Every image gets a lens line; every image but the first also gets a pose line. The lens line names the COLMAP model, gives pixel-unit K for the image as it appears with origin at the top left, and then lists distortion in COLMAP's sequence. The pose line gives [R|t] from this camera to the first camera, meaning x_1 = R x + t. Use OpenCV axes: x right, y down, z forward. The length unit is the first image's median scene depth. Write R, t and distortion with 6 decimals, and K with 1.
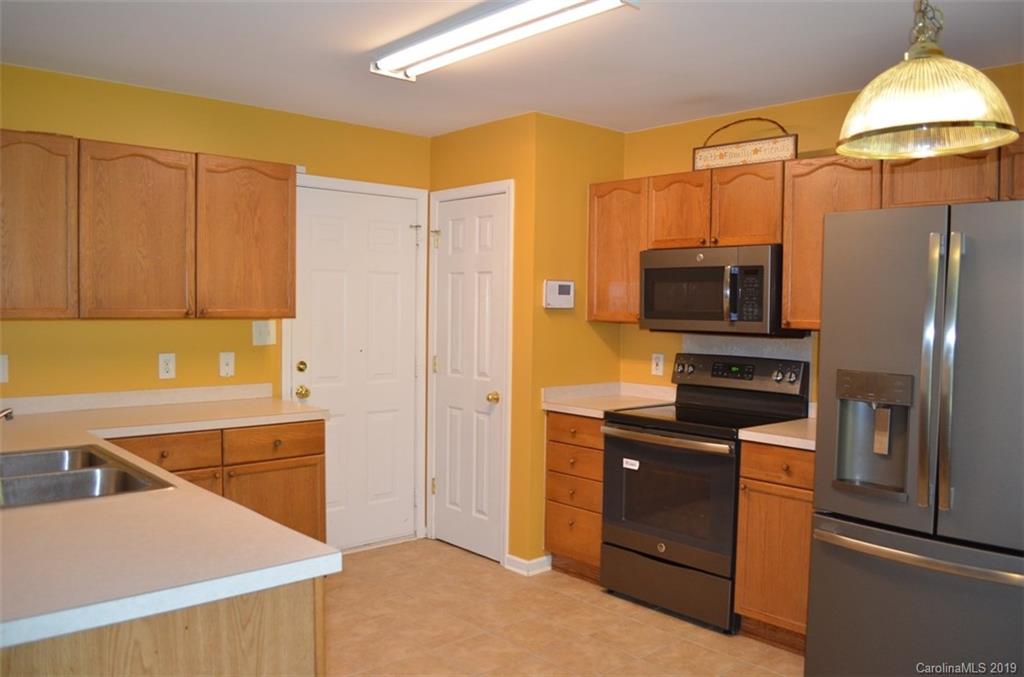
lens RADIAL K [[807.6, 0, 518.7], [0, 807.6, 338.8], [0, 0, 1]] dist [-0.083588, 0.011735]
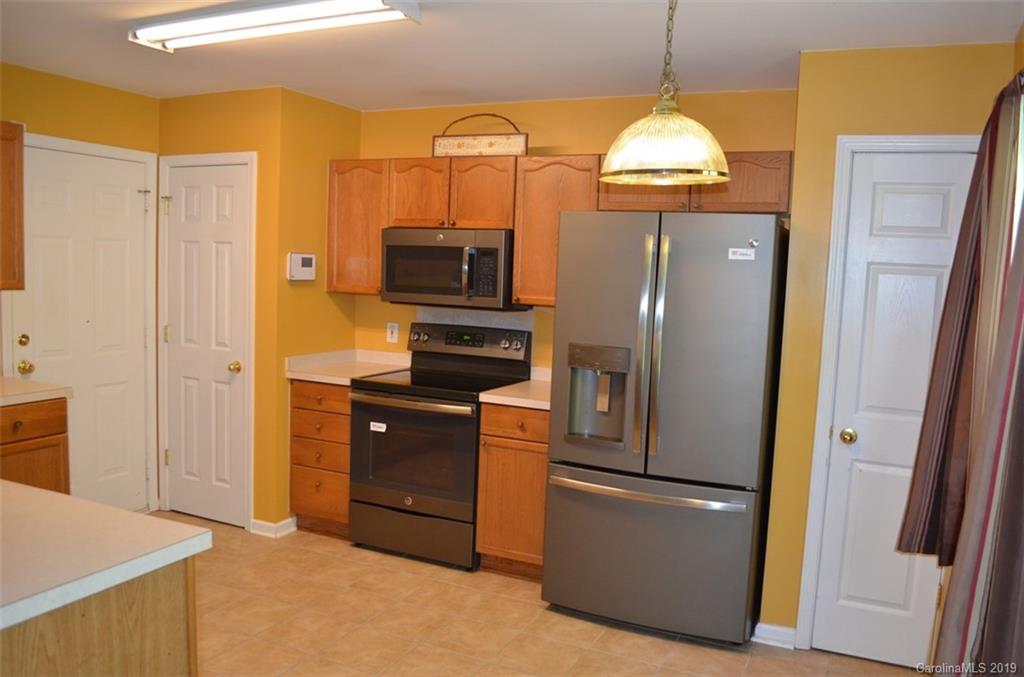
lens RADIAL K [[807.6, 0, 518.7], [0, 807.6, 338.8], [0, 0, 1]] dist [-0.083588, 0.011735]
pose [[0.922428, -0.014240, 0.385906, -0.103614], [-0.008488, 0.998331, 0.057128, -0.027018], [-0.386075, -0.055972, 0.920768, -0.067281]]
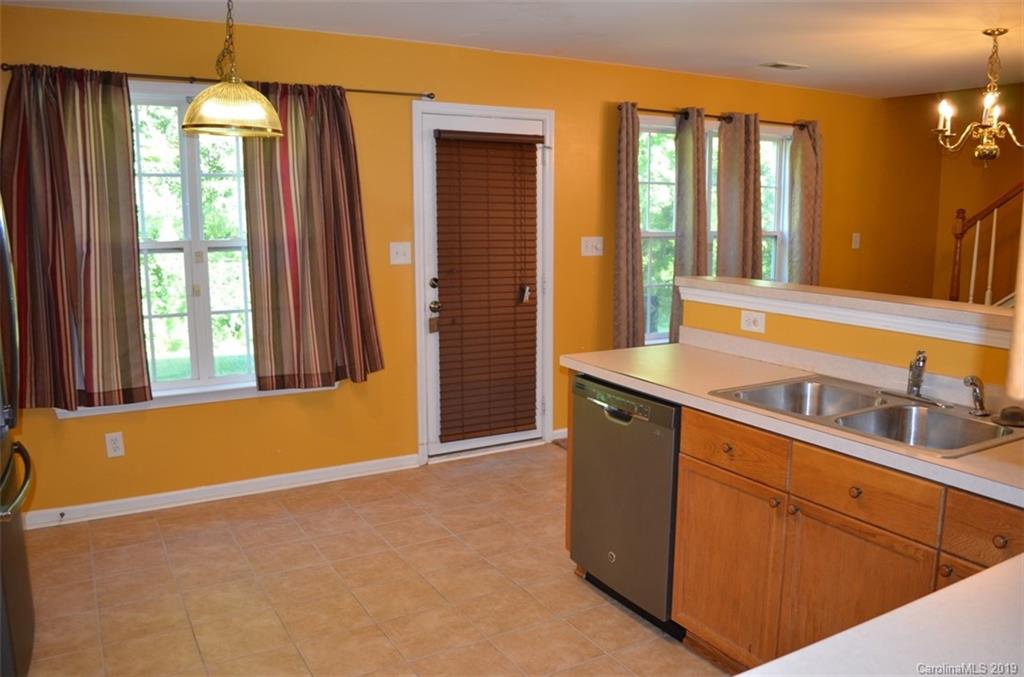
lens RADIAL K [[807.6, 0, 518.7], [0, 807.6, 338.8], [0, 0, 1]] dist [-0.083588, 0.011735]
pose [[-0.975448, -0.053118, 0.213726, -0.225509], [-0.009835, 0.980015, 0.198679, -0.073309], [-0.220009, 0.191699, -0.956477, 1.220115]]
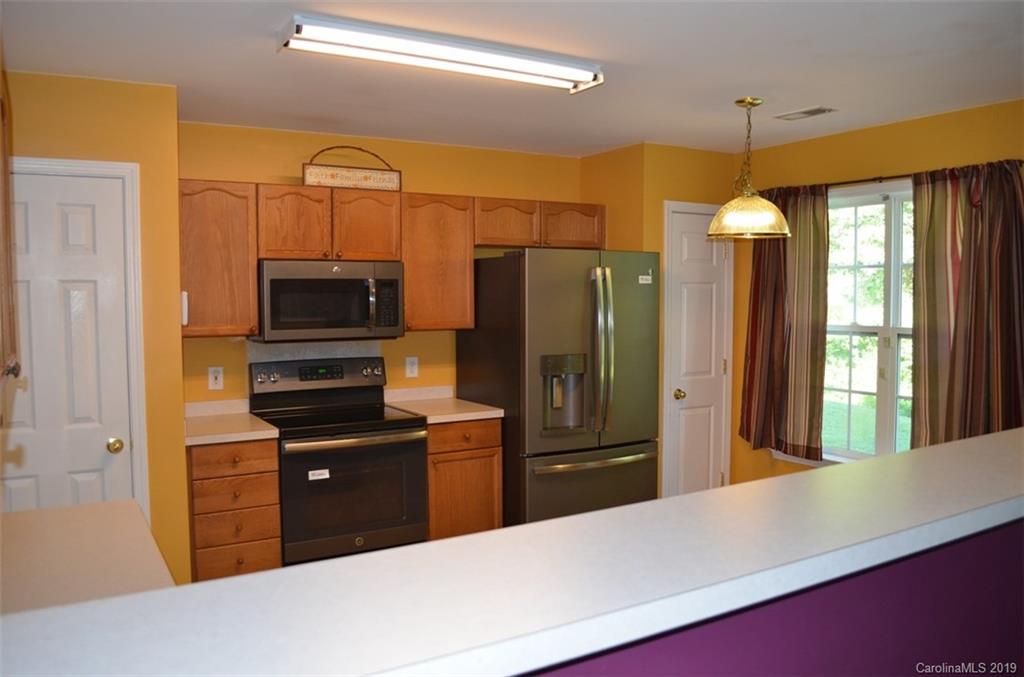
lens RADIAL K [[807.6, 0, 518.7], [0, 807.6, 338.8], [0, 0, 1]] dist [-0.083588, 0.011735]
pose [[0.196108, -0.073730, 0.977806, -0.787716], [0.048458, 0.996680, 0.065434, -0.068304], [-0.979384, 0.034551, 0.199030, 0.551263]]
